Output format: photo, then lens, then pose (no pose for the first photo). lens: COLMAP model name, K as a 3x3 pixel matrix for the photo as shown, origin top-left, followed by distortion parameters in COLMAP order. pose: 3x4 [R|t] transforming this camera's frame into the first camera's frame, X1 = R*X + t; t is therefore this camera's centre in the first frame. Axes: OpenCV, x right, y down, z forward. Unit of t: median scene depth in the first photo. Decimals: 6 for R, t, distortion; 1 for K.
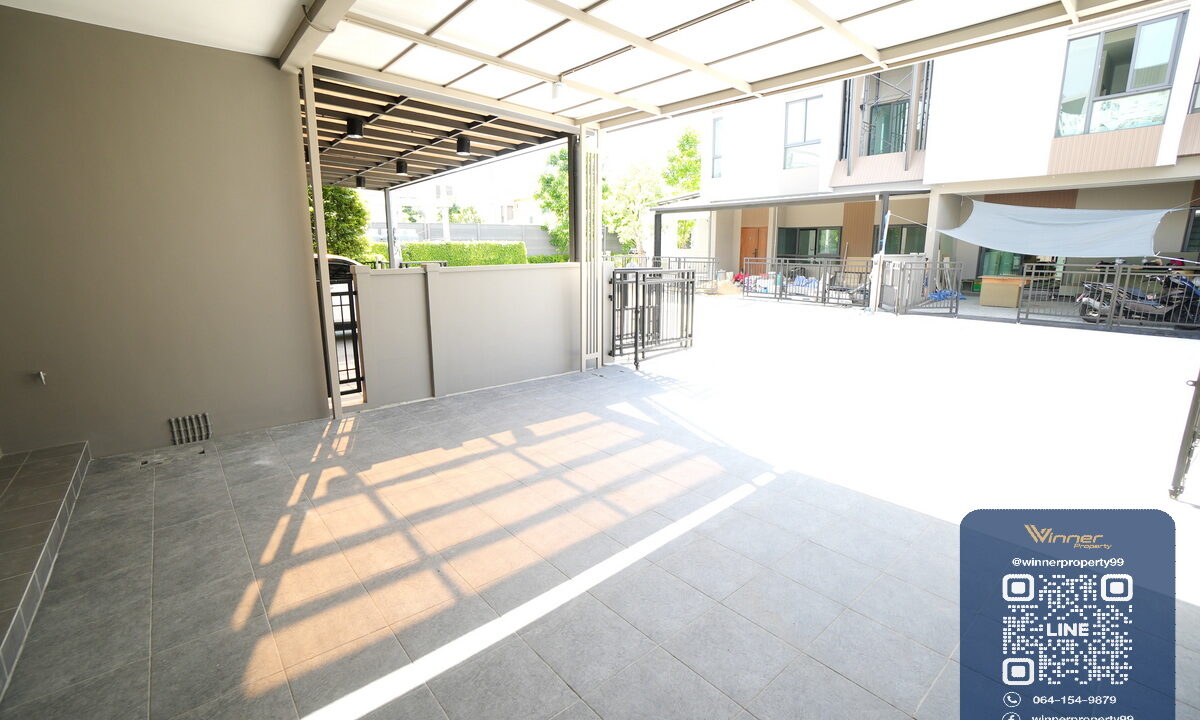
lens RADIAL K [[508.7, 0, 594.5], [0, 508.7, 352.1], [0, 0, 1]] dist [-0.036046, 0.000084]
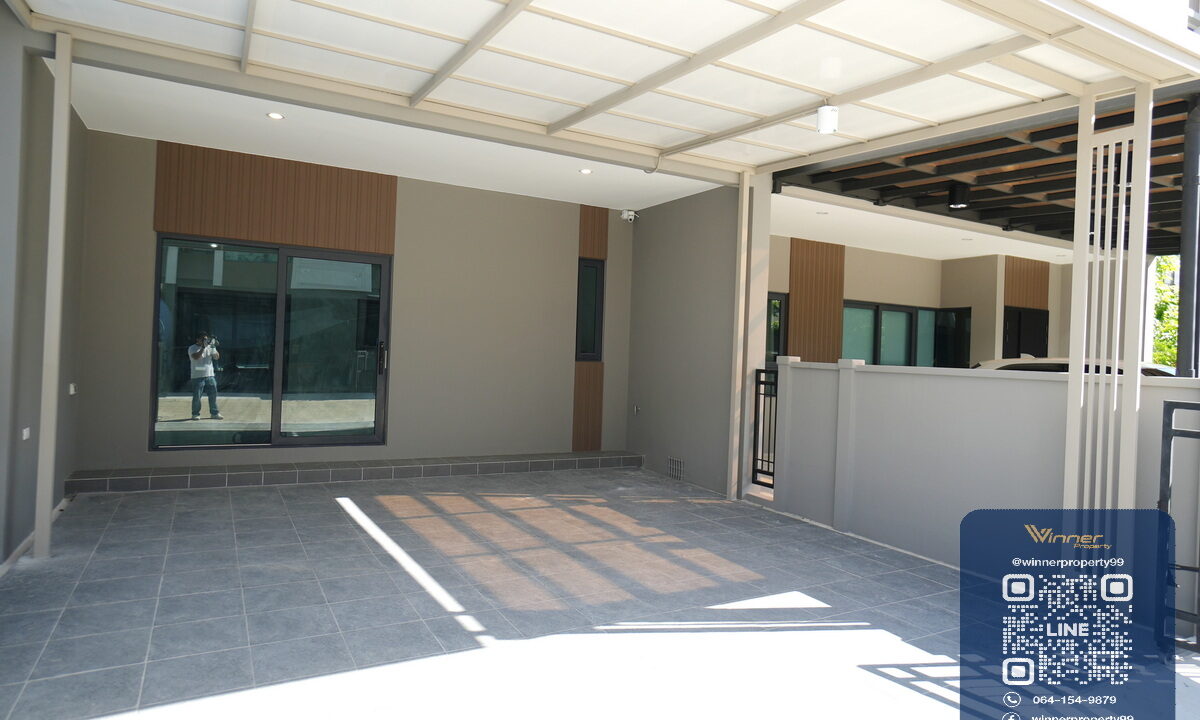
lens RADIAL K [[714.8, 0, 601.3], [0, 714.8, 367.7], [0, 0, 1]] dist [-0.001206, 0.002217]
pose [[-0.184181, 0.021629, -0.982654, 1.075594], [-0.233814, 0.970094, 0.065177, -0.181266], [0.954677, 0.241763, -0.173615, 1.042416]]
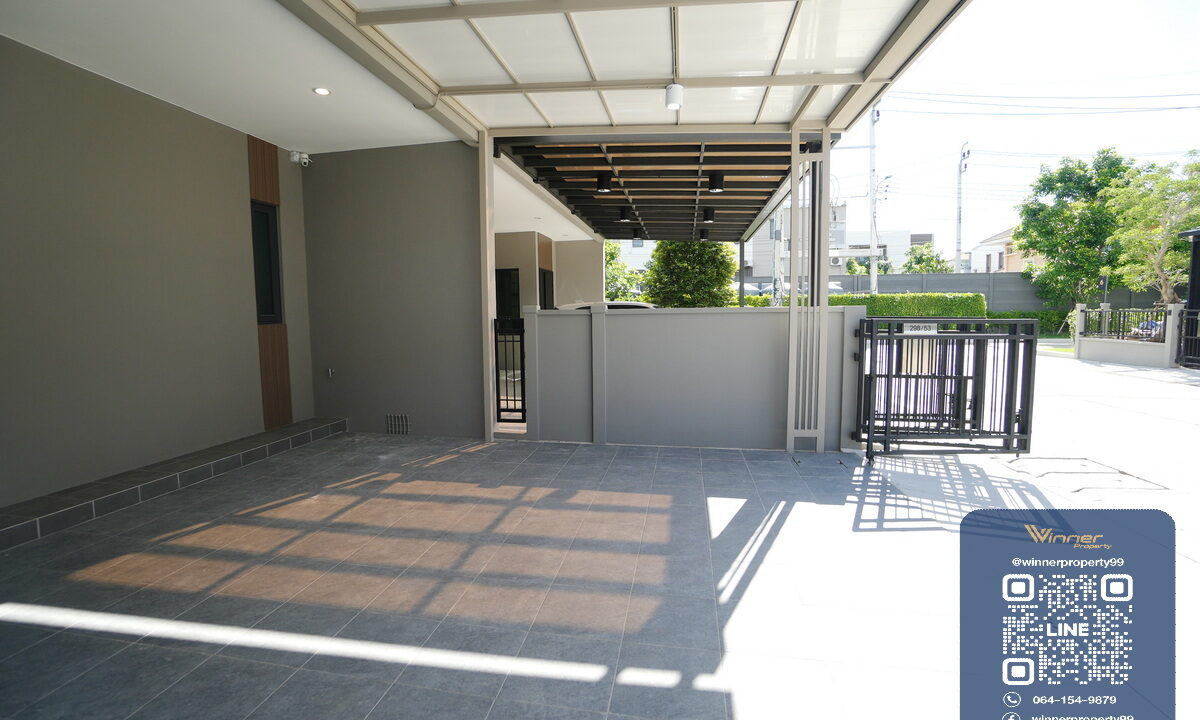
lens RADIAL K [[524.8, 0, 601.1], [0, 524.8, 350.1], [0, 0, 1]] dist [-0.045078, 0.005079]
pose [[0.648868, 0.053514, -0.759017, 0.572124], [-0.143016, 0.988323, -0.052580, -0.045705], [0.747340, 0.142669, 0.648944, 0.455247]]
